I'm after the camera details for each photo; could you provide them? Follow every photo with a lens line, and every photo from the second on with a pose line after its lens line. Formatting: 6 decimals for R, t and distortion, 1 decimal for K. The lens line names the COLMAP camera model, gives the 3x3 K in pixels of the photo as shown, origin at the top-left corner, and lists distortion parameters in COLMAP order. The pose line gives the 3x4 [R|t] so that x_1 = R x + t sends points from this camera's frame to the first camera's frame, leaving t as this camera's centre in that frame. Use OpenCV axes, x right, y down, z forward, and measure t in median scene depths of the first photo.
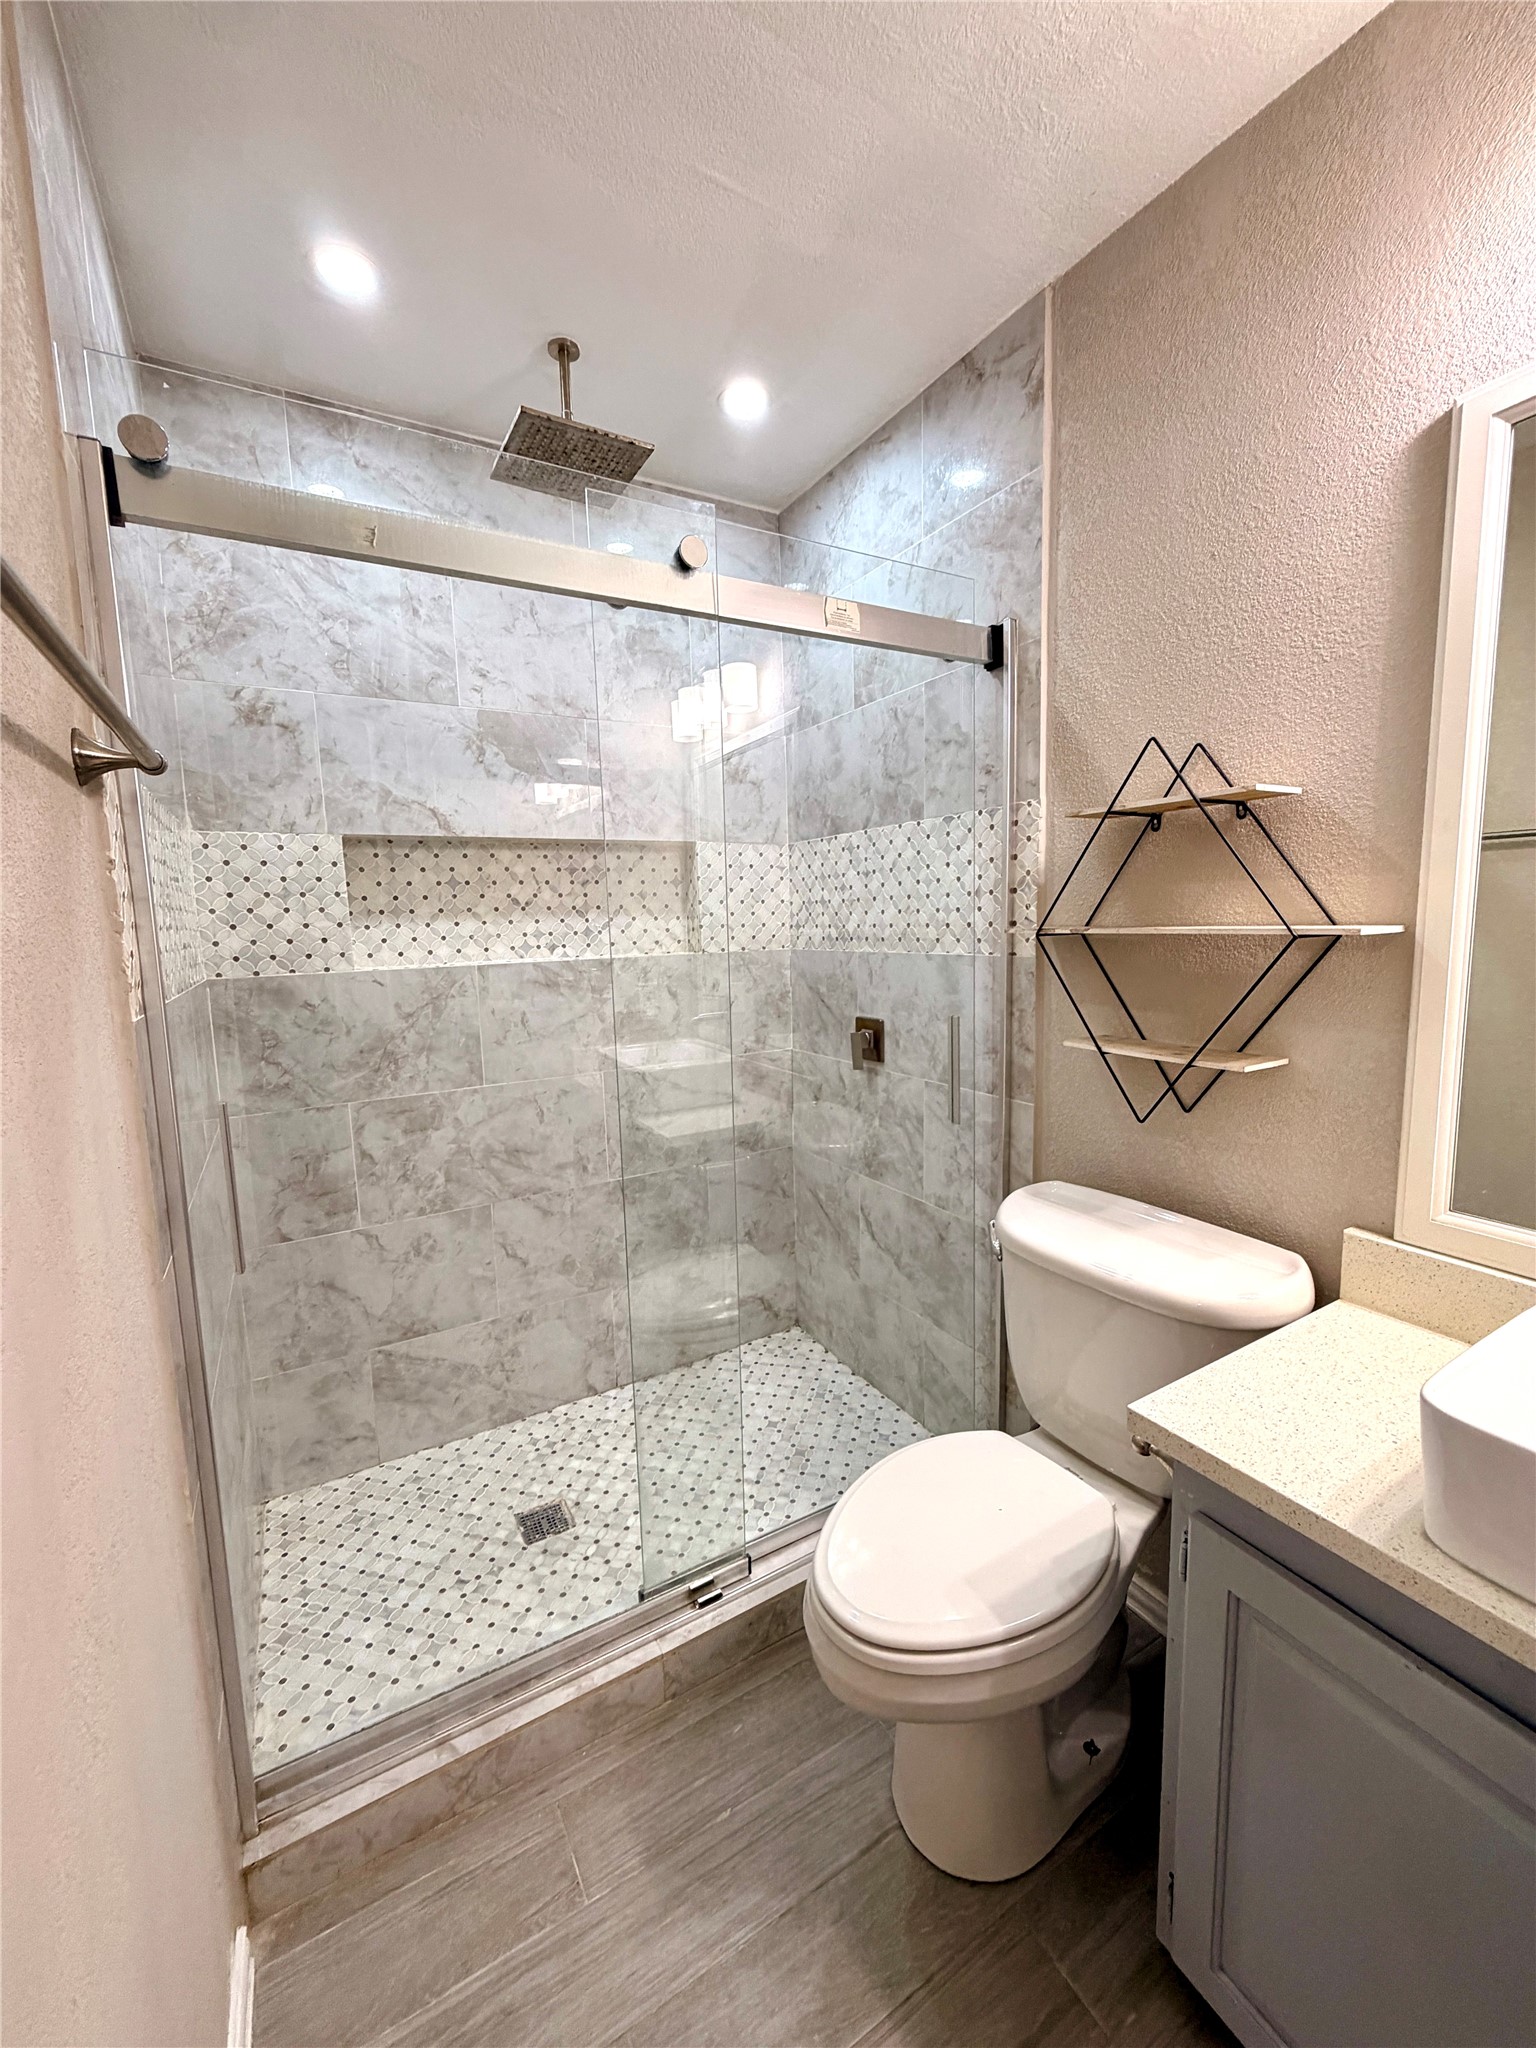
lens RADIAL K [[818.3, 0, 766.8], [0, 818.3, 1021.3], [0, 0, 1]] dist [0.000372, 0.000128]
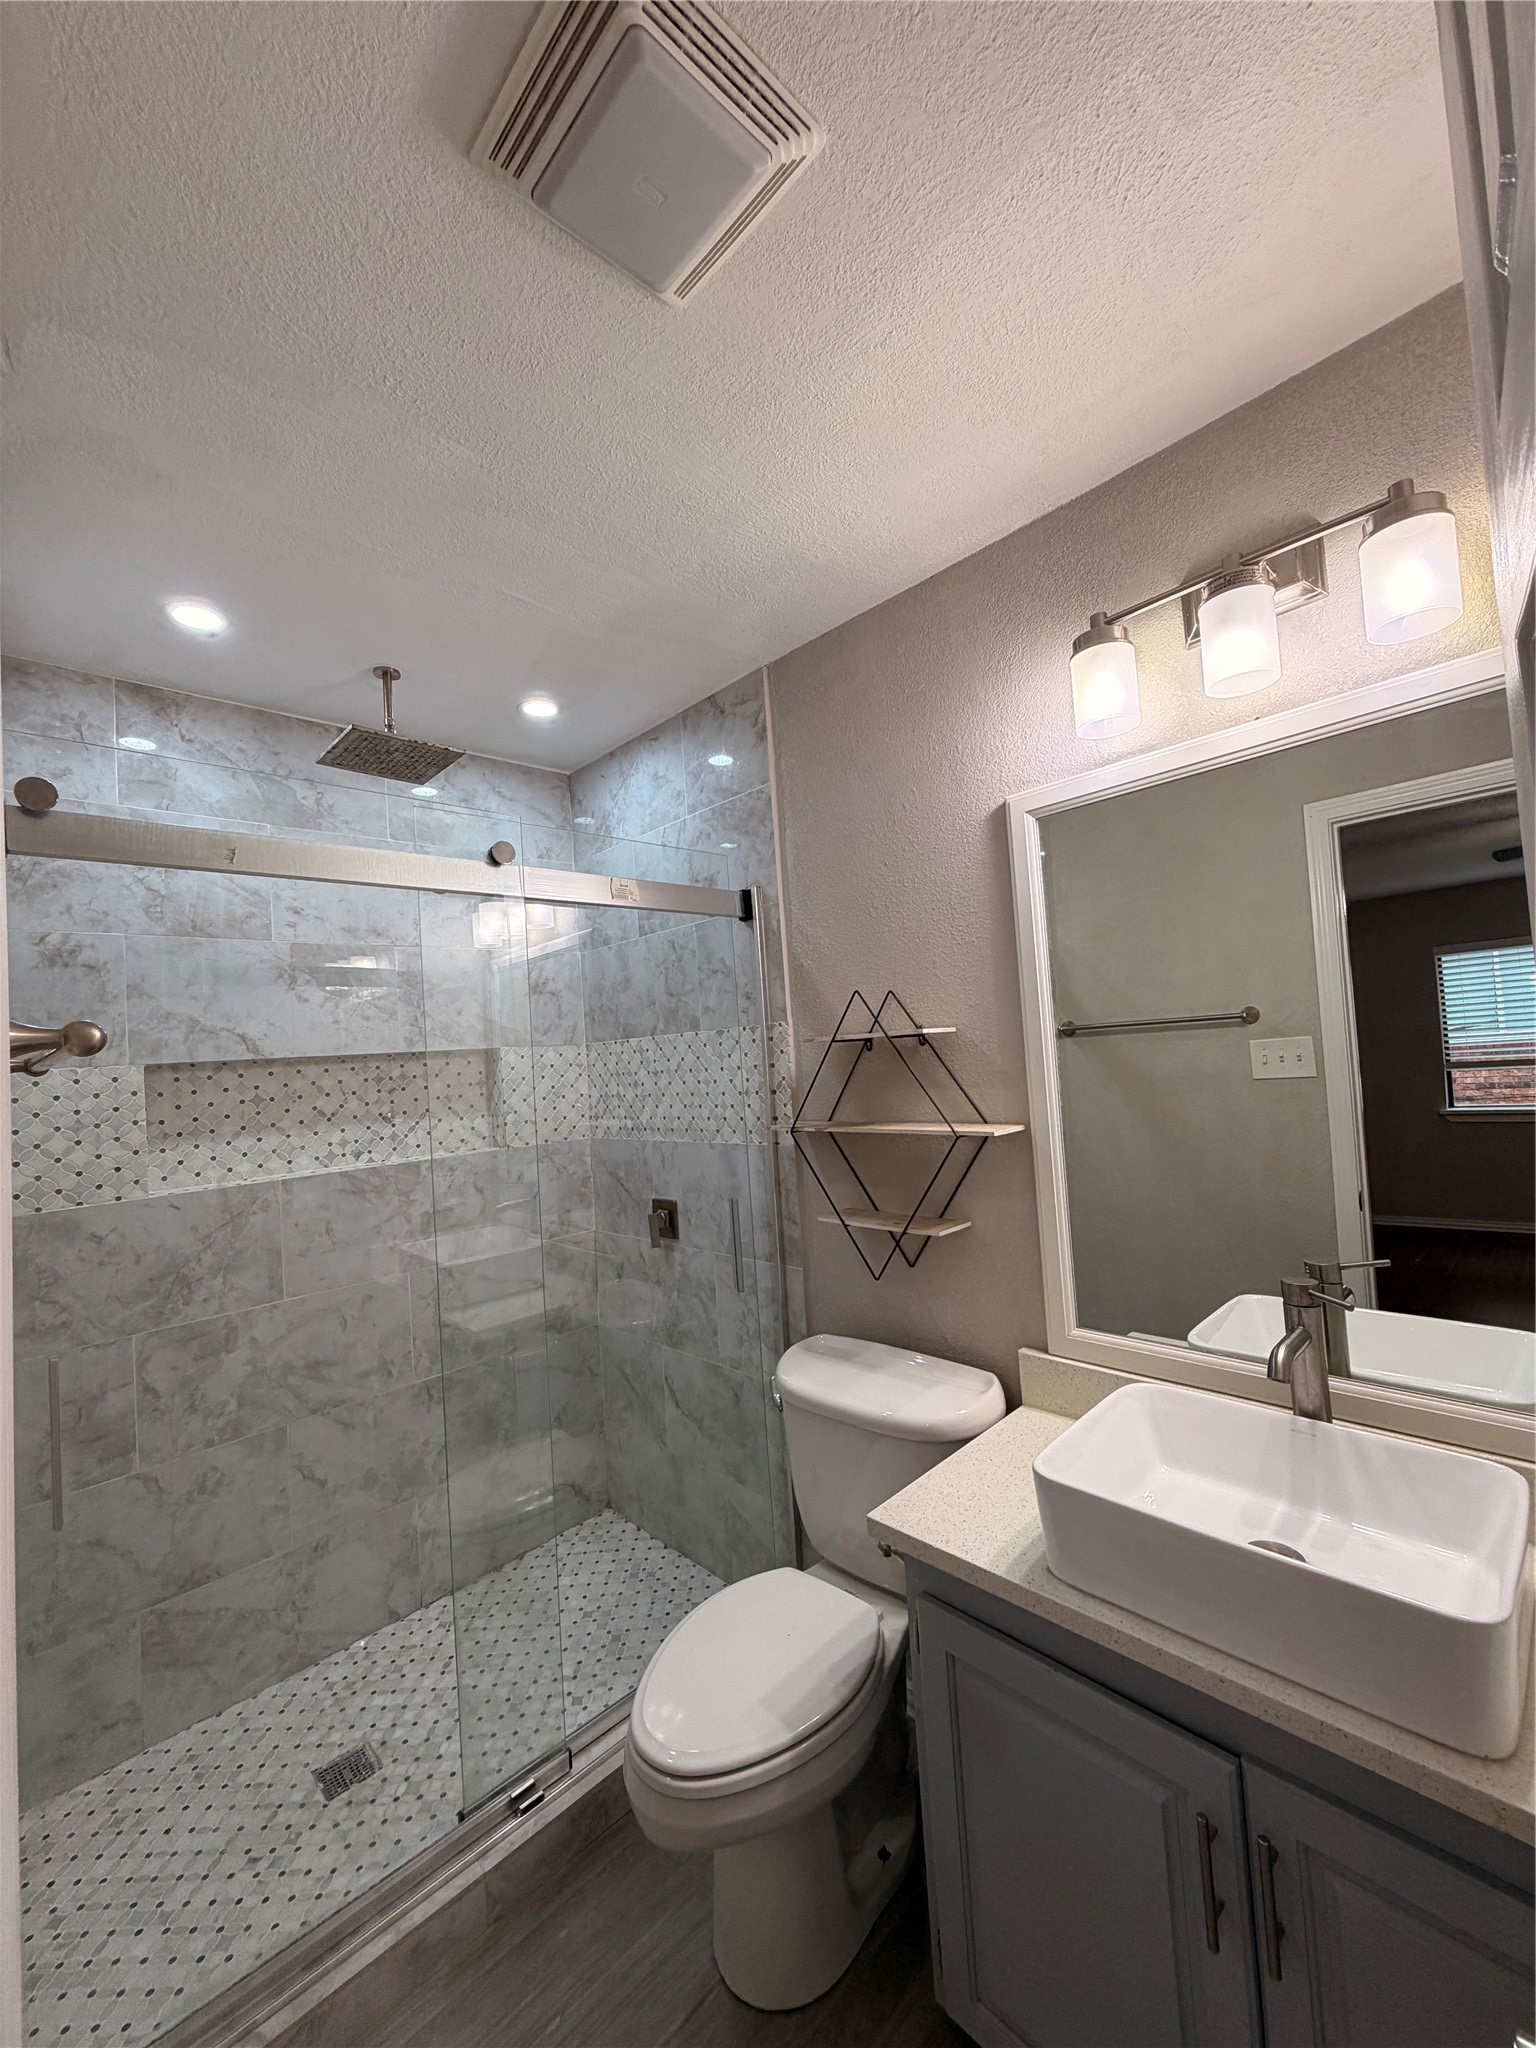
lens RADIAL K [[818.3, 0, 770.6], [0, 818.3, 1020.4], [0, 0, 1]] dist [0.000372, 0.000128]
pose [[0.968479, -0.025582, 0.247778, -0.007093], [0.070050, 0.982541, -0.172358, -0.050154], [-0.239043, 0.184282, 0.953362, -0.191078]]
